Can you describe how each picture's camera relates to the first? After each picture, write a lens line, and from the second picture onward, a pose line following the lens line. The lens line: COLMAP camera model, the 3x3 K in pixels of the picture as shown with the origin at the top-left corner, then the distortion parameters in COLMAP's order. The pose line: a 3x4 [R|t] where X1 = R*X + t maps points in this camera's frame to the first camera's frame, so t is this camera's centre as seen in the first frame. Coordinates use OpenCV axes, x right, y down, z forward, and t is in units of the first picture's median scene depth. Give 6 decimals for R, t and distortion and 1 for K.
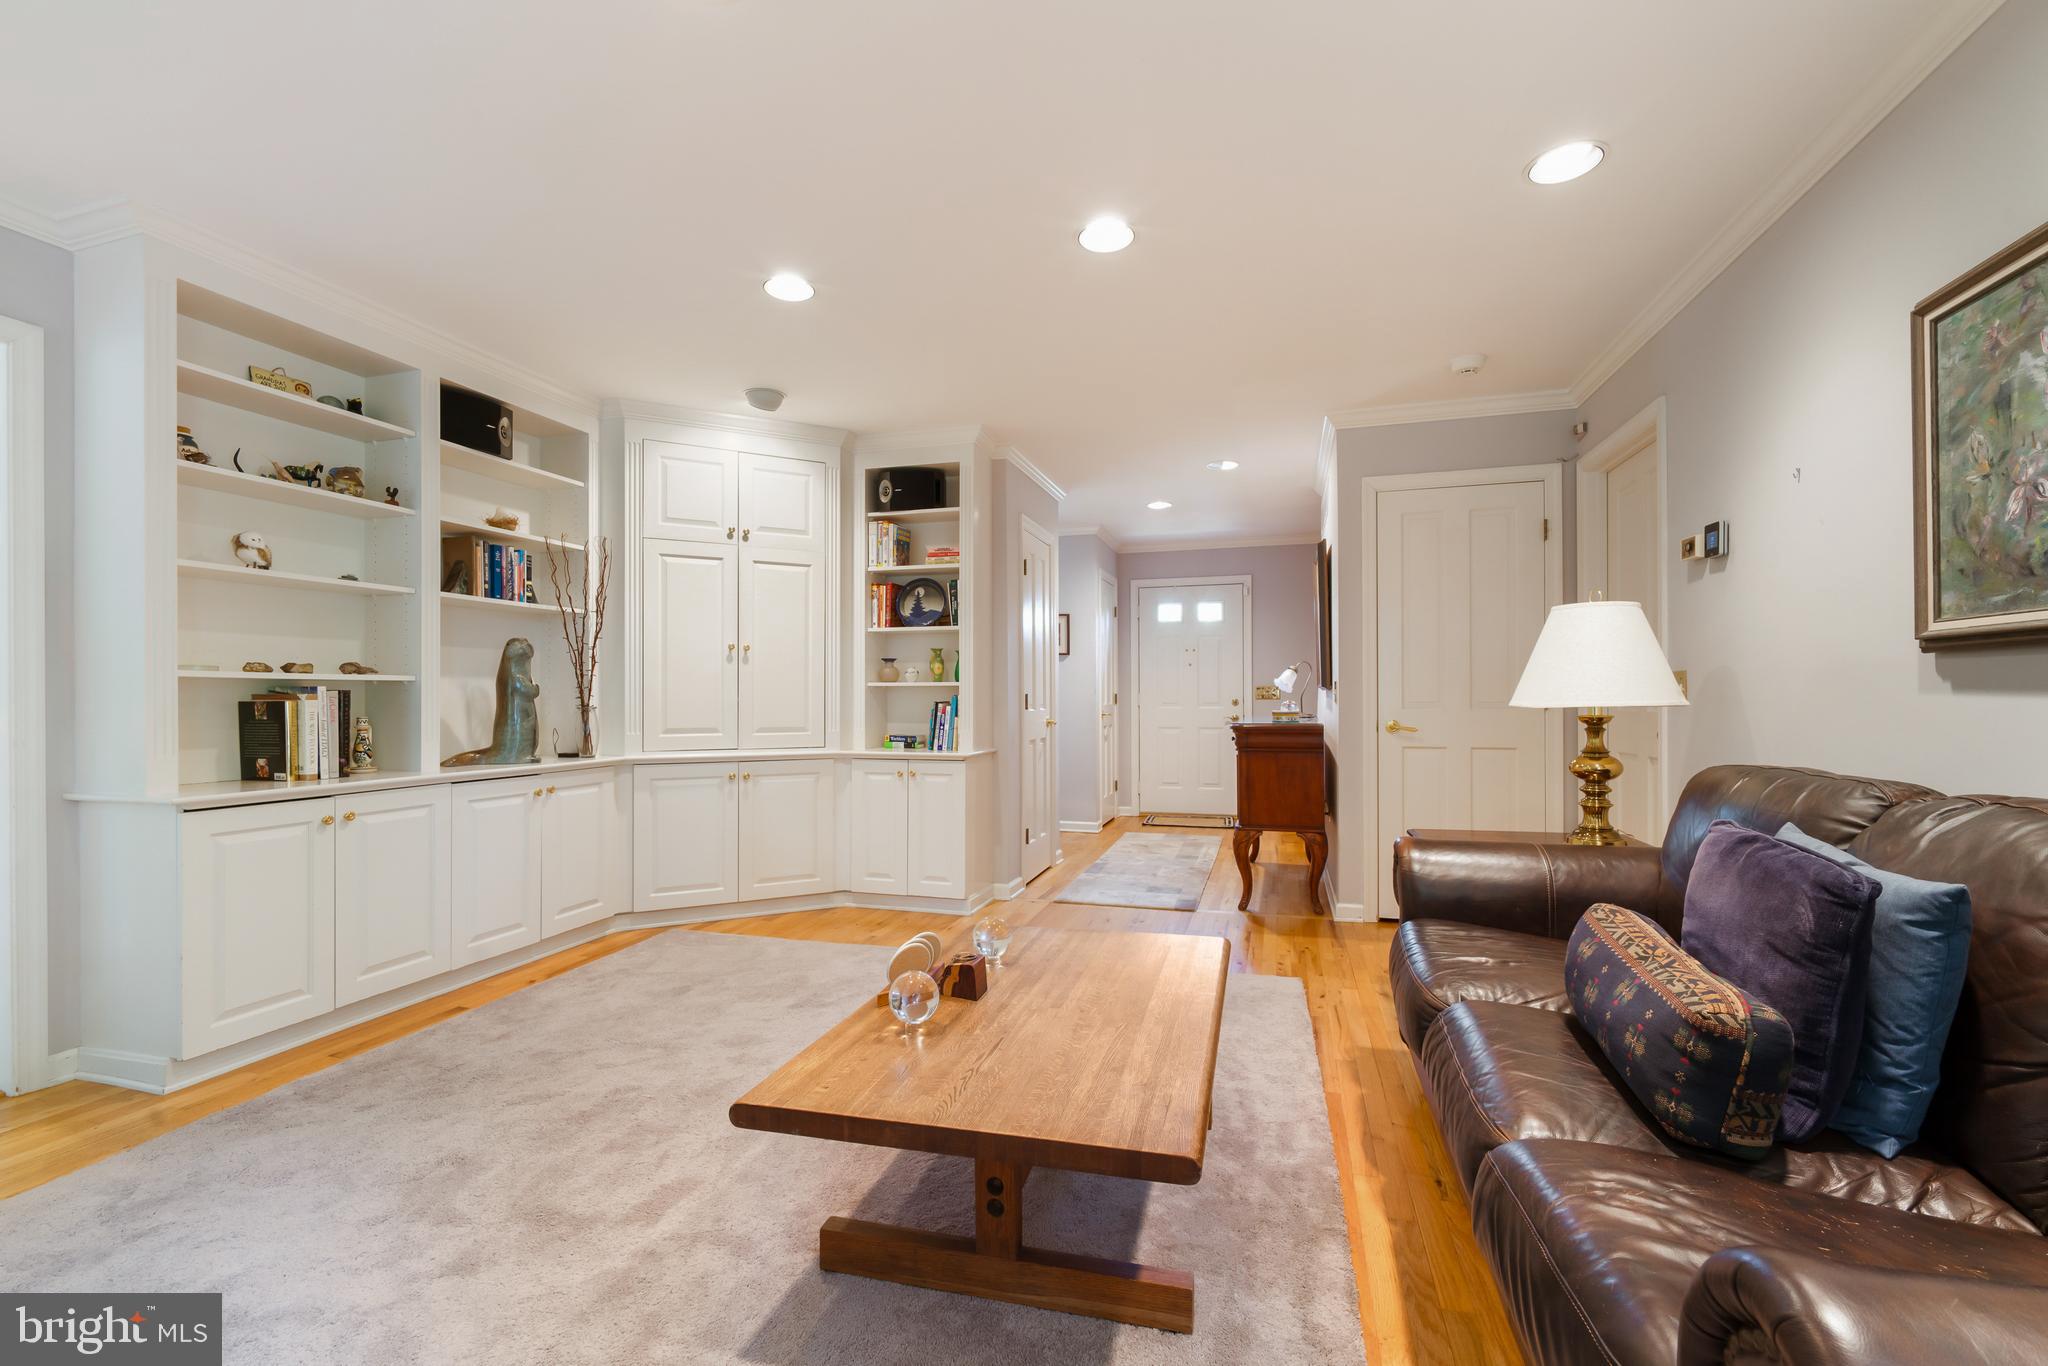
lens RADIAL K [[890.1, 0, 1018.3], [0, 890.1, 698.7], [0, 0, 1]] dist [0.000726, 0.000051]
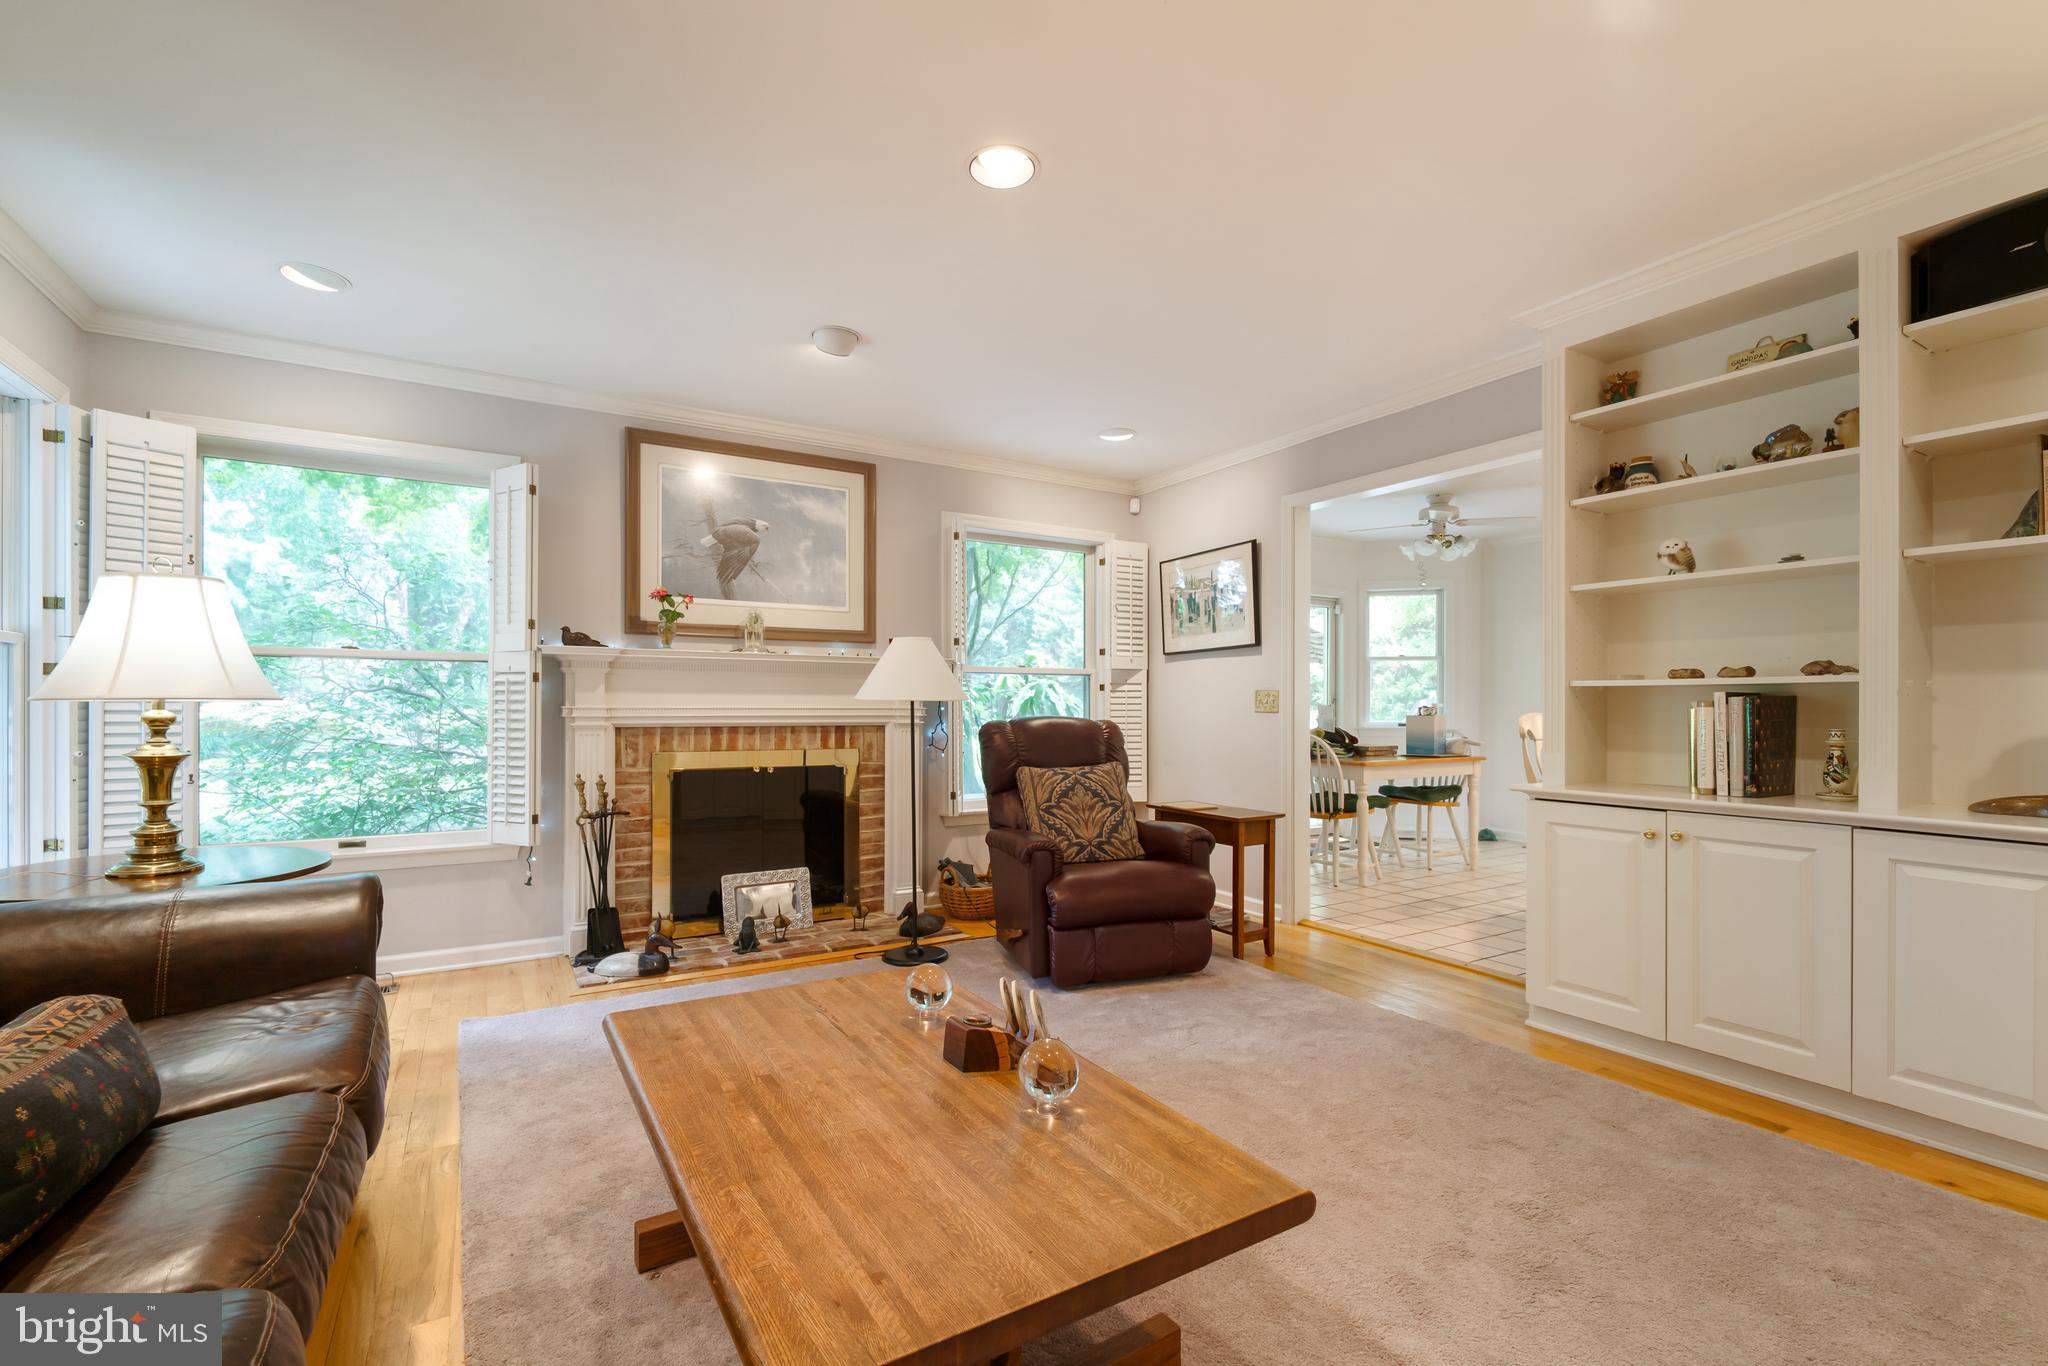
lens RADIAL K [[890.1, 0, 1018.3], [0, 890.1, 698.7], [0, 0, 1]] dist [0.000726, 0.000051]
pose [[-0.688681, 0.003991, -0.725053, 0.353145], [0.009307, 0.999951, -0.003336, -0.010800], [0.725004, -0.009045, -0.688685, 1.097067]]
